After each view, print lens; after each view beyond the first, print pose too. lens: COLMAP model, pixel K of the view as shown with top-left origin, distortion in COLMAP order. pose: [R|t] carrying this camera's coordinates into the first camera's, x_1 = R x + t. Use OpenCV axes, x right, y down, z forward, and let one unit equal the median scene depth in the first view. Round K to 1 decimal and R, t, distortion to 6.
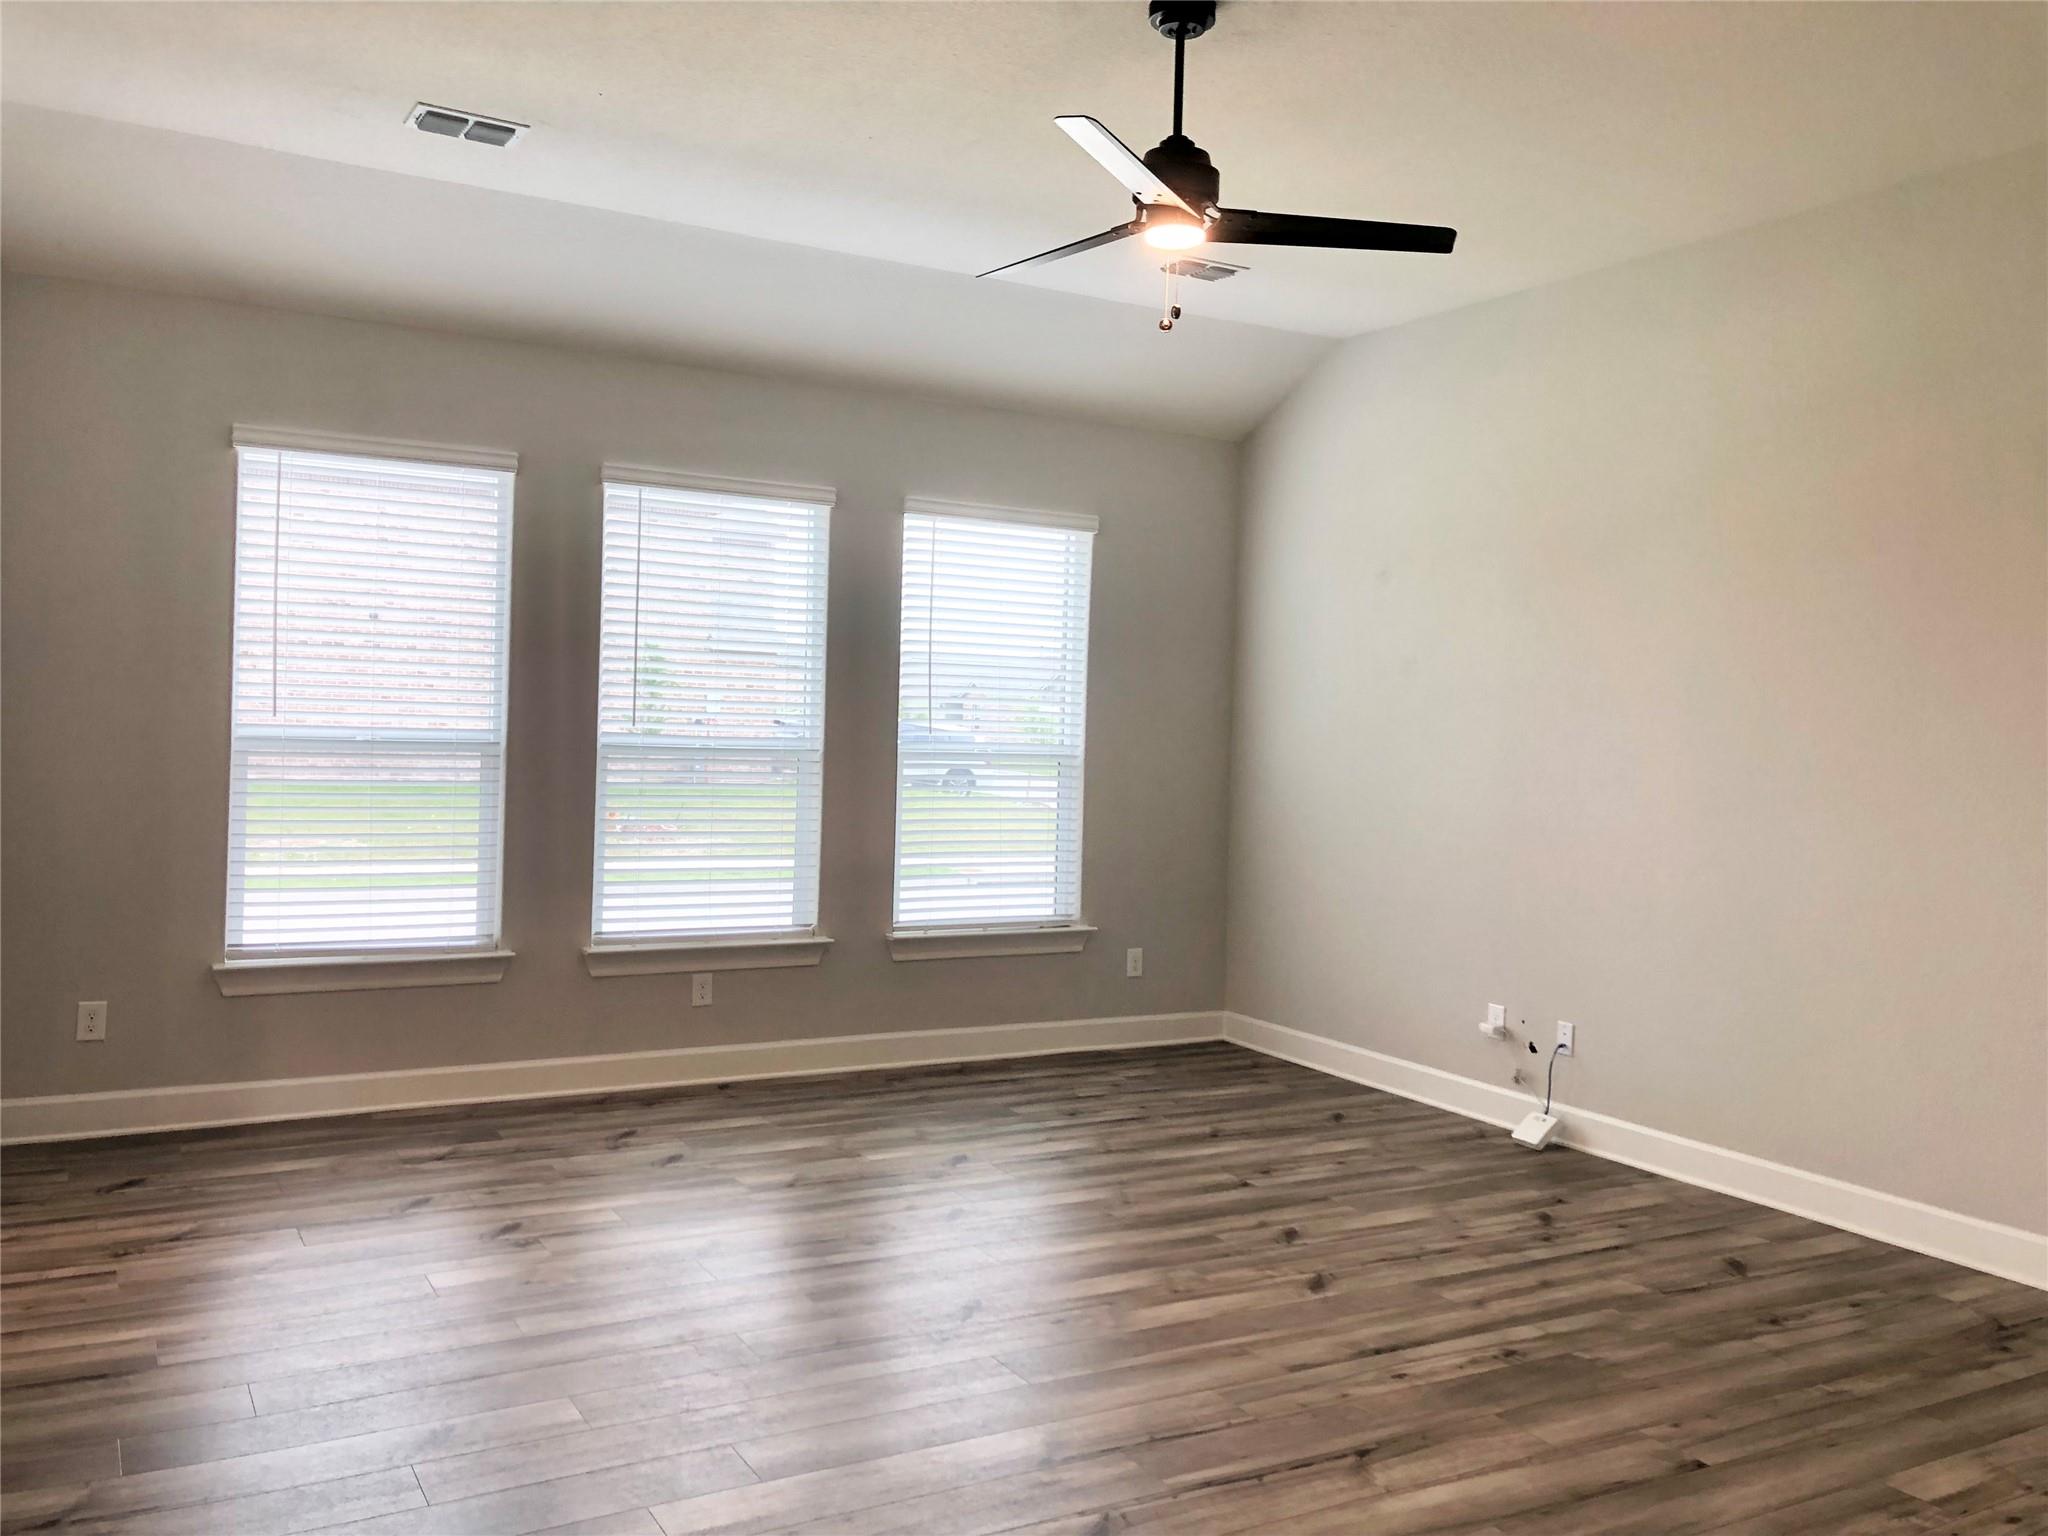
lens RADIAL K [[1663.3, 0, 1048.1], [0, 1663.3, 744.6], [0, 0, 1]] dist [0.018720, -0.005136]
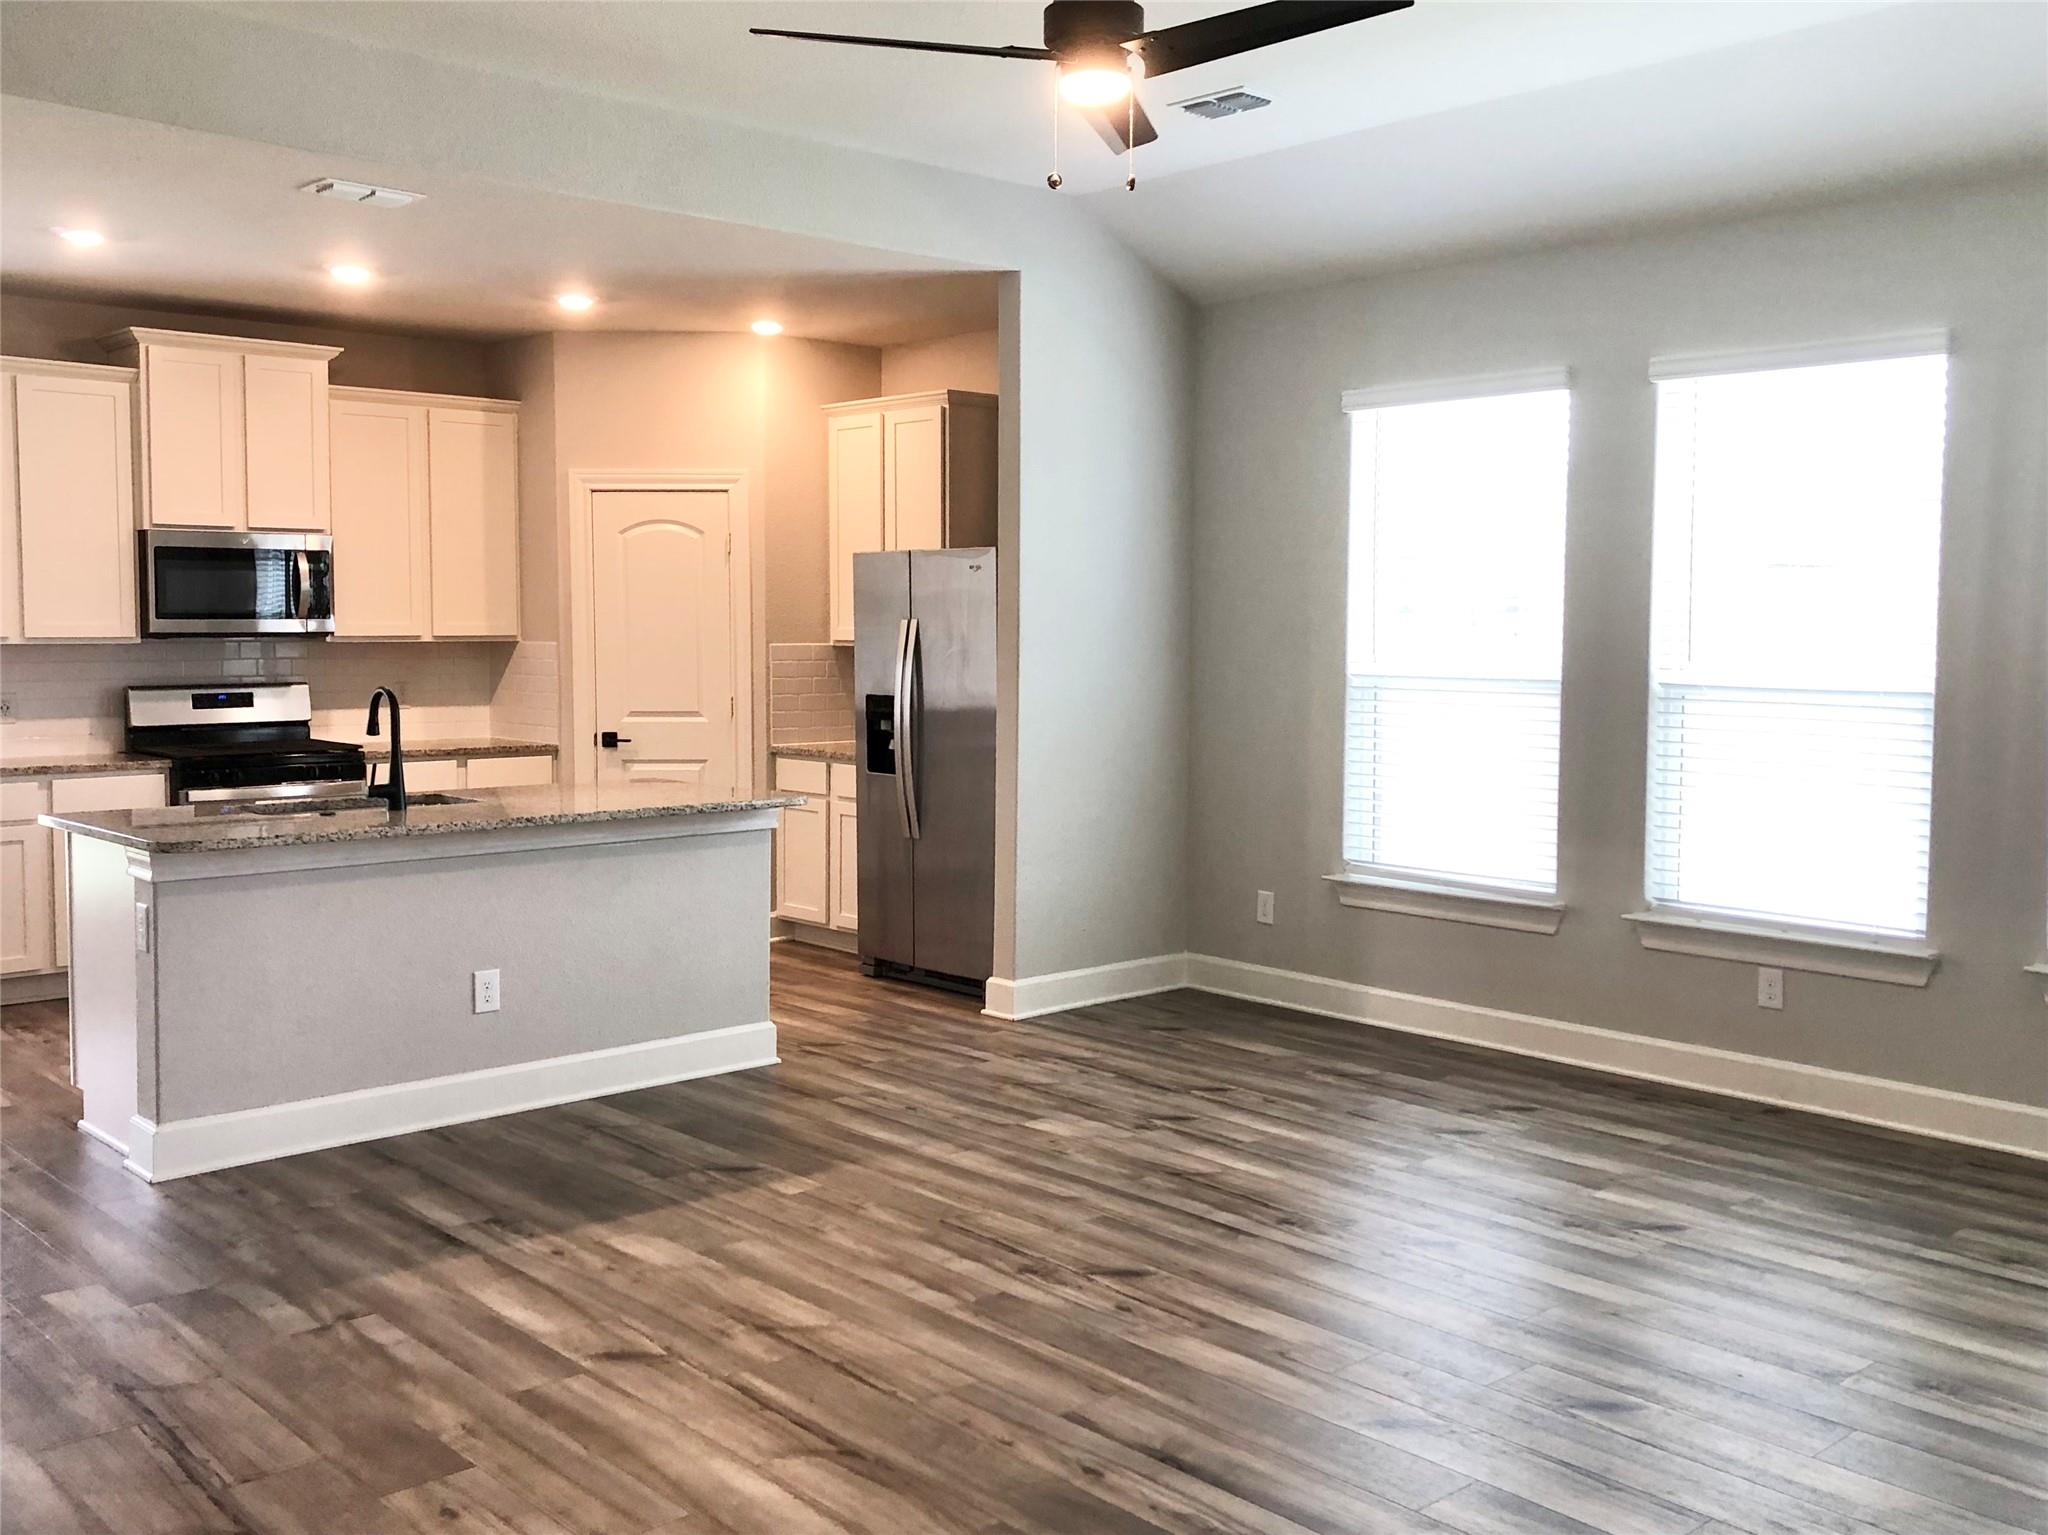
lens RADIAL K [[1930.6, 0, 1080.7], [0, 1930.6, 759.8], [0, 0, 1]] dist [0.030041, -0.078924]
pose [[0.235765, 0.043481, -0.970837, 1.027796], [-0.015882, 0.999038, 0.040887, 0.003846], [0.971680, 0.005779, 0.236228, 0.735444]]
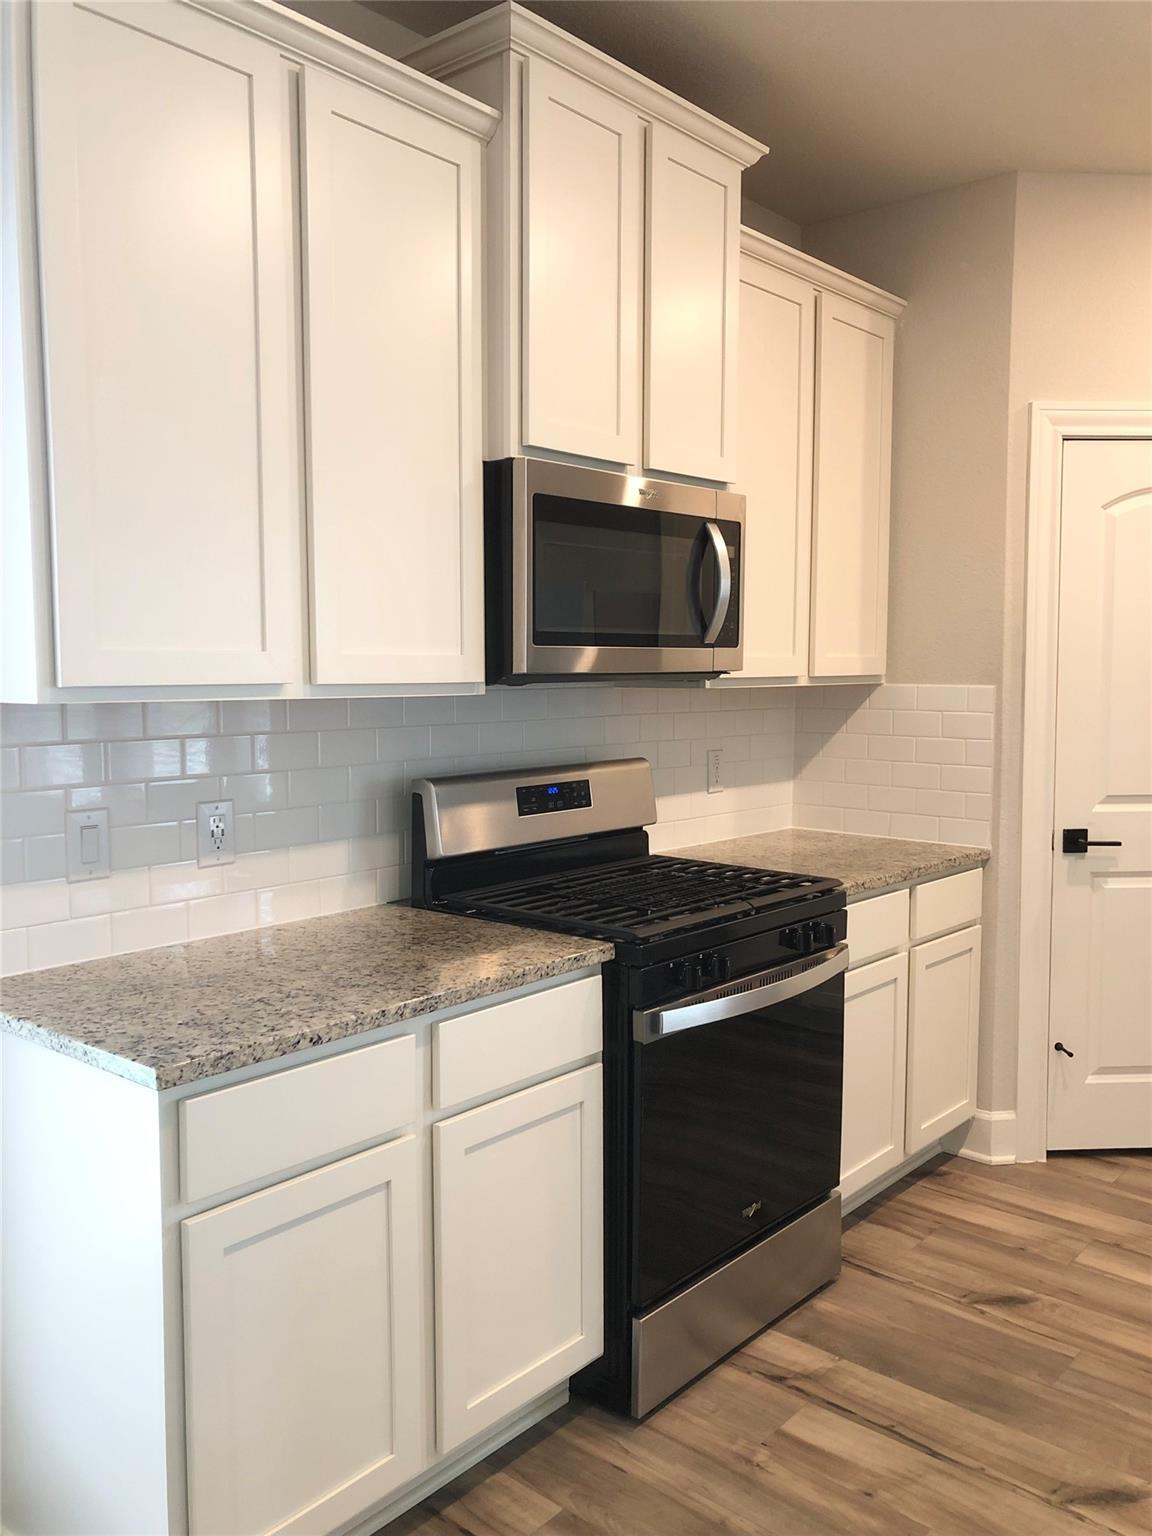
lens RADIAL K [[1292.6, 0, 618.7], [0, 1292.6, 783.5], [0, 0, 1]] dist [0.078191, -0.147527]
pose [[0.335392, 0.057787, -0.940305, -0.493152], [-0.008907, 0.998267, 0.058172, -0.012684], [0.942037, -0.011135, 0.335325, 0.110116]]
